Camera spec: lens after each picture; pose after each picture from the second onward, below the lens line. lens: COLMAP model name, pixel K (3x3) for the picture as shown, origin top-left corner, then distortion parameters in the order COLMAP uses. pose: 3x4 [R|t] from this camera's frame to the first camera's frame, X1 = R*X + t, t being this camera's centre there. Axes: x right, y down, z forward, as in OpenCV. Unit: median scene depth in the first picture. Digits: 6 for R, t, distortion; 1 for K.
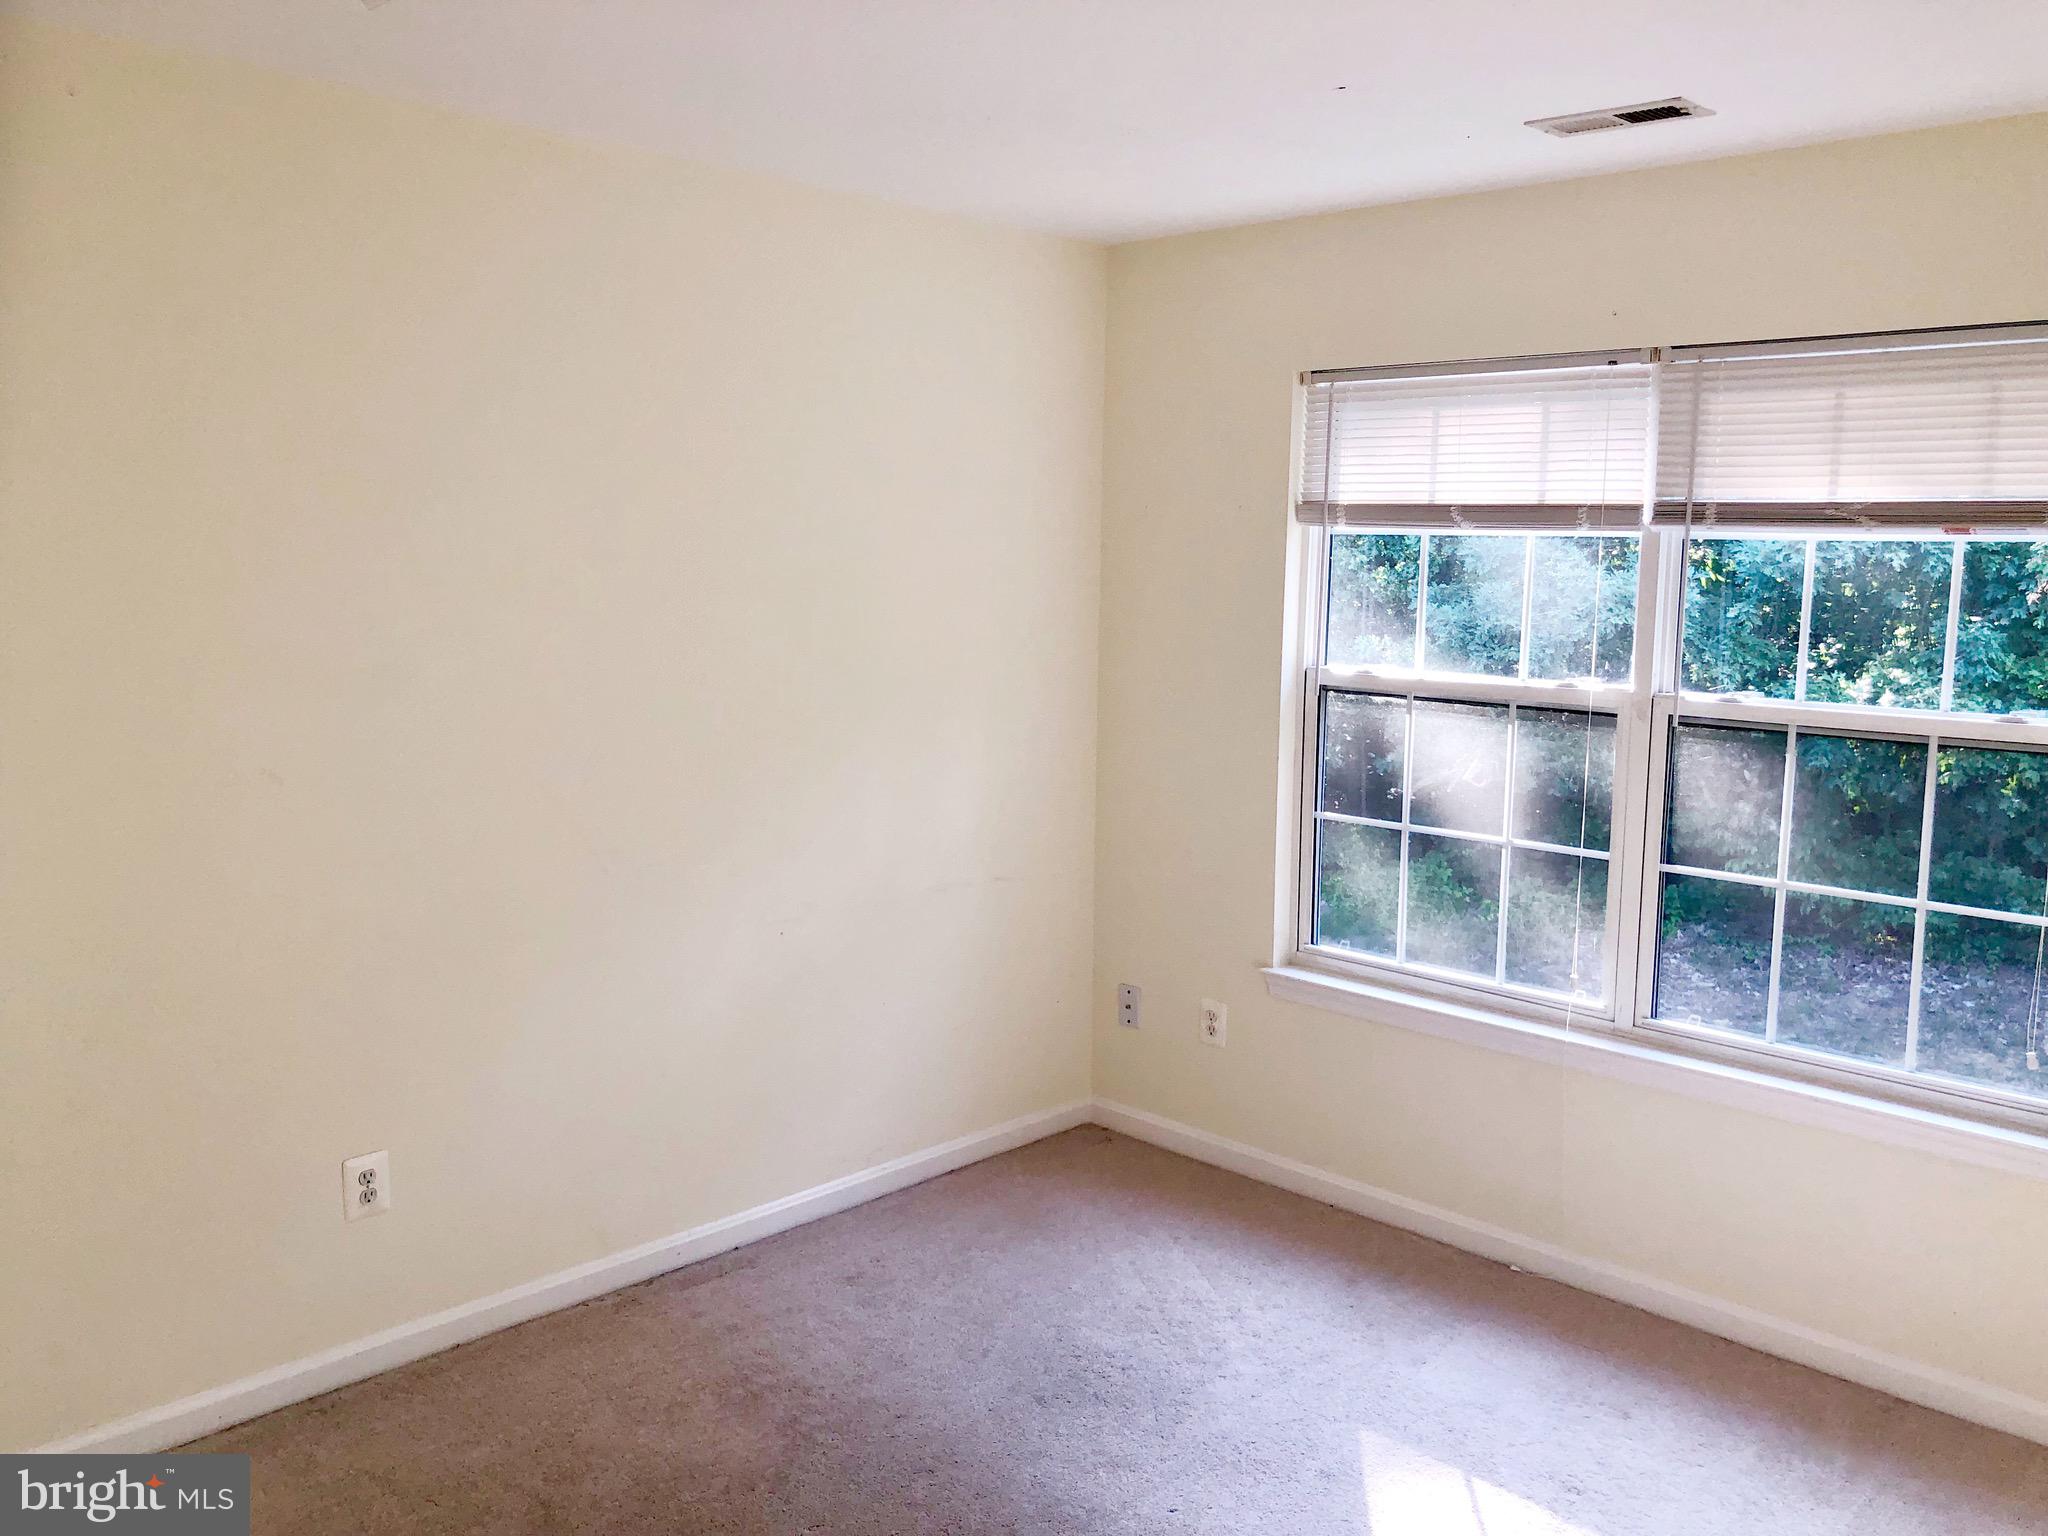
lens RADIAL K [[1697.3, 0, 1044.0], [0, 1697.3, 752.3], [0, 0, 1]] dist [0.034192, -0.020990]
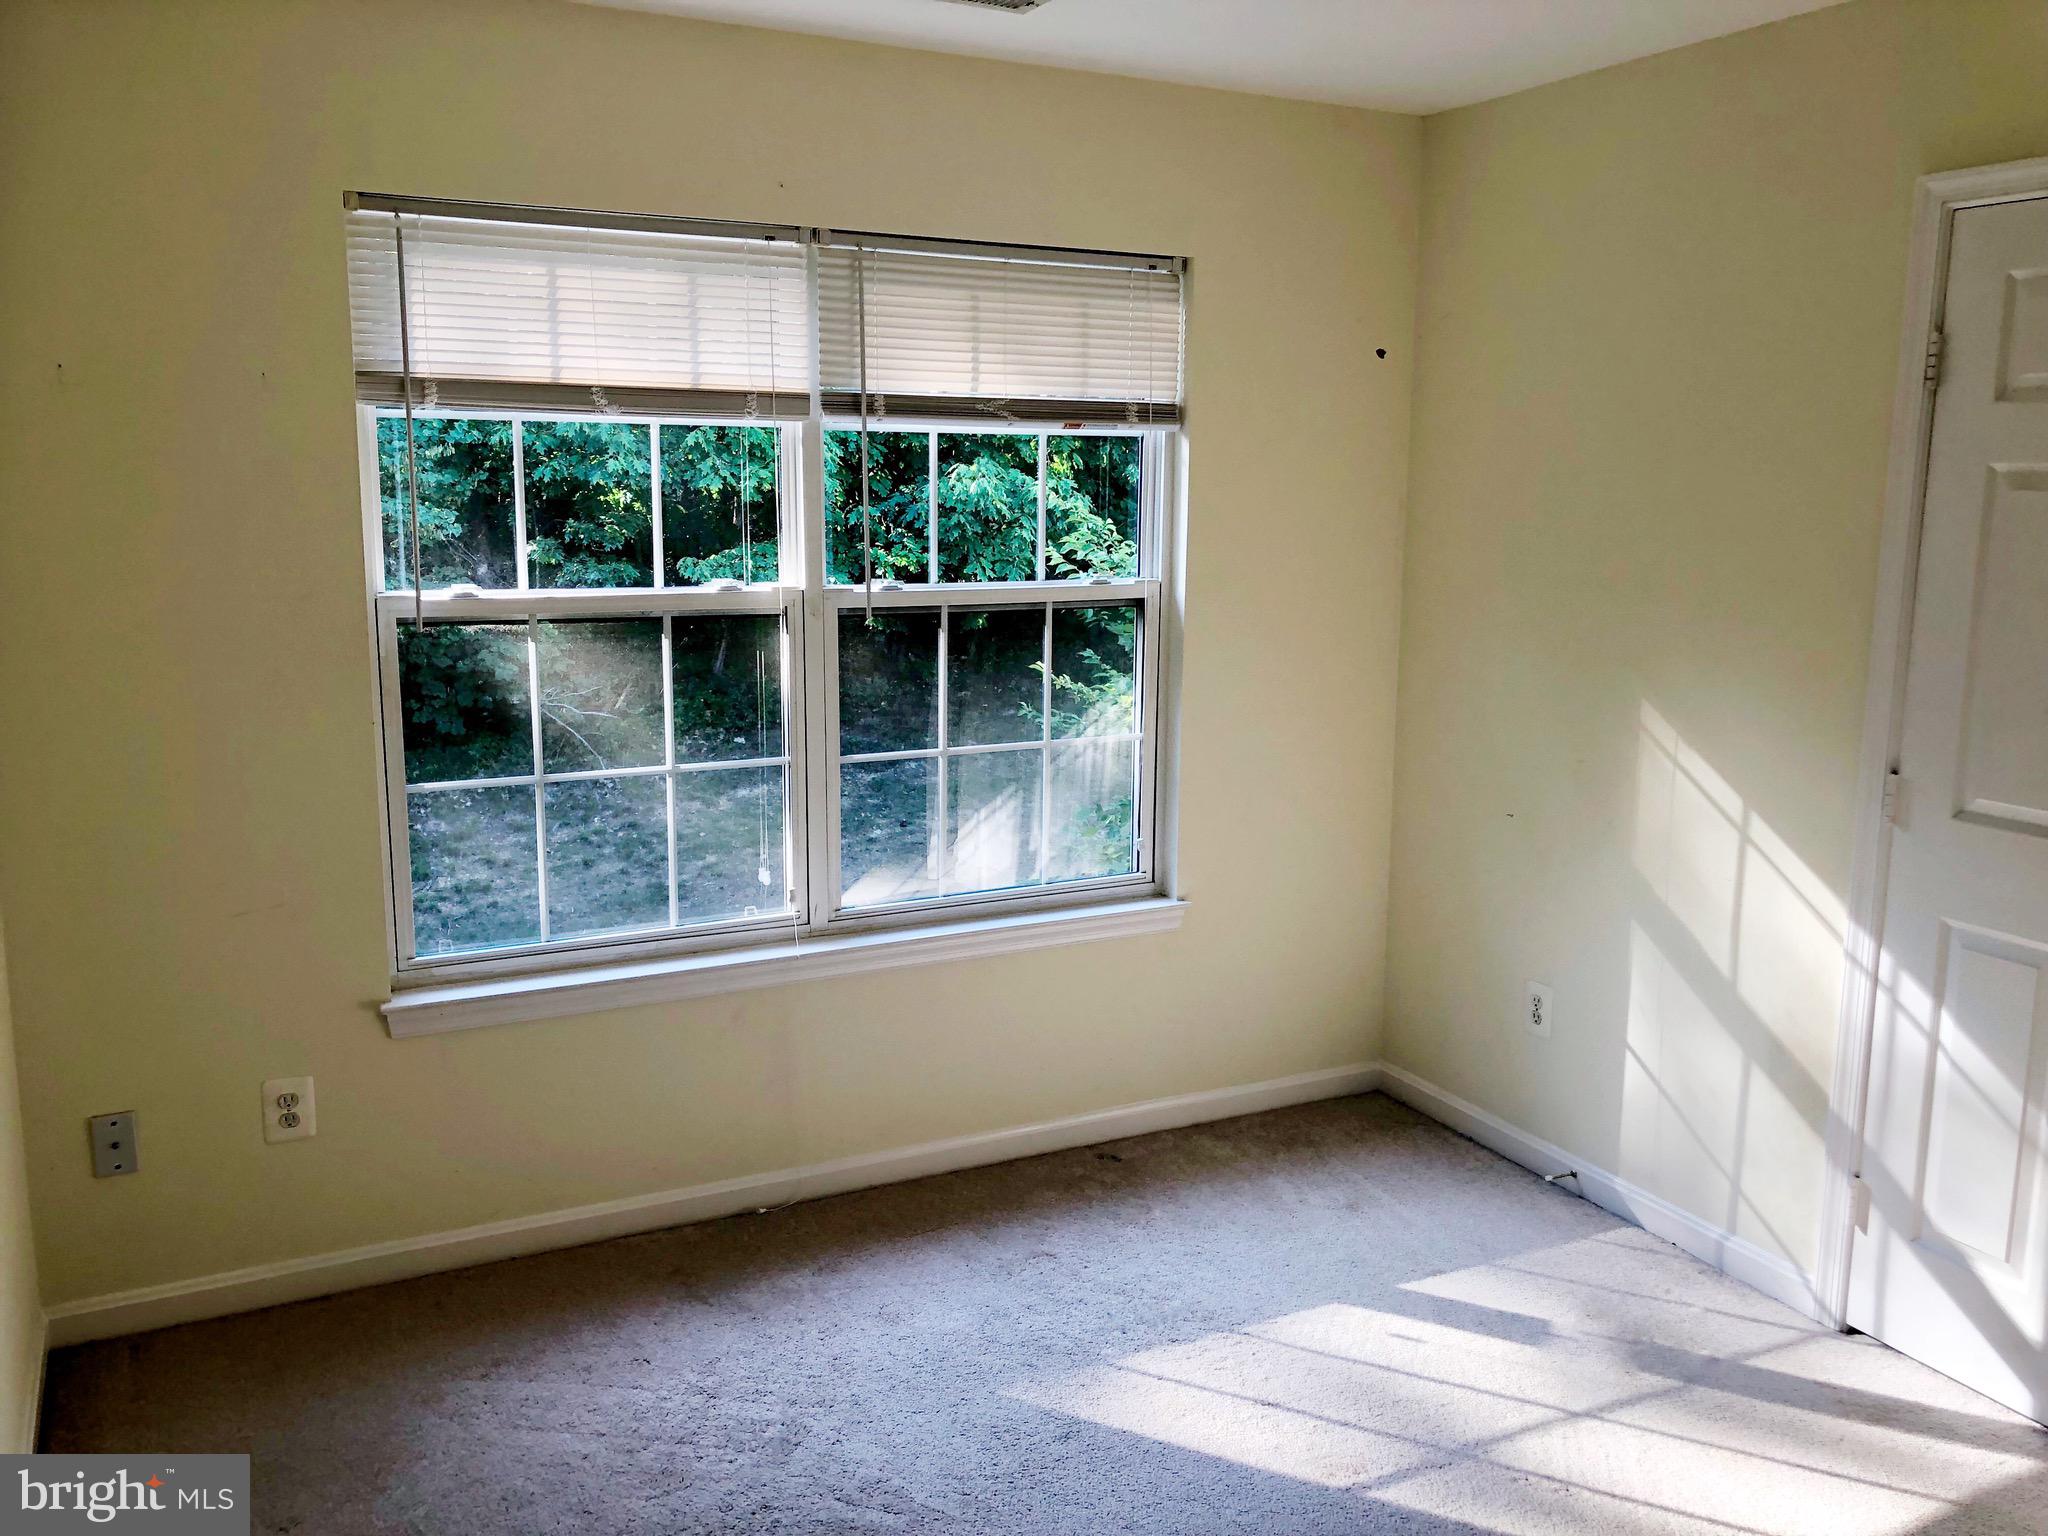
lens RADIAL K [[1697.3, 0, 1037.8], [0, 1697.3, 748.2], [0, 0, 1]] dist [0.034192, -0.020990]
pose [[0.326660, -0.178511, 0.928131, -0.498634], [0.104389, 0.982808, 0.152287, -0.075268], [-0.939359, 0.047141, 0.339679, 0.521039]]
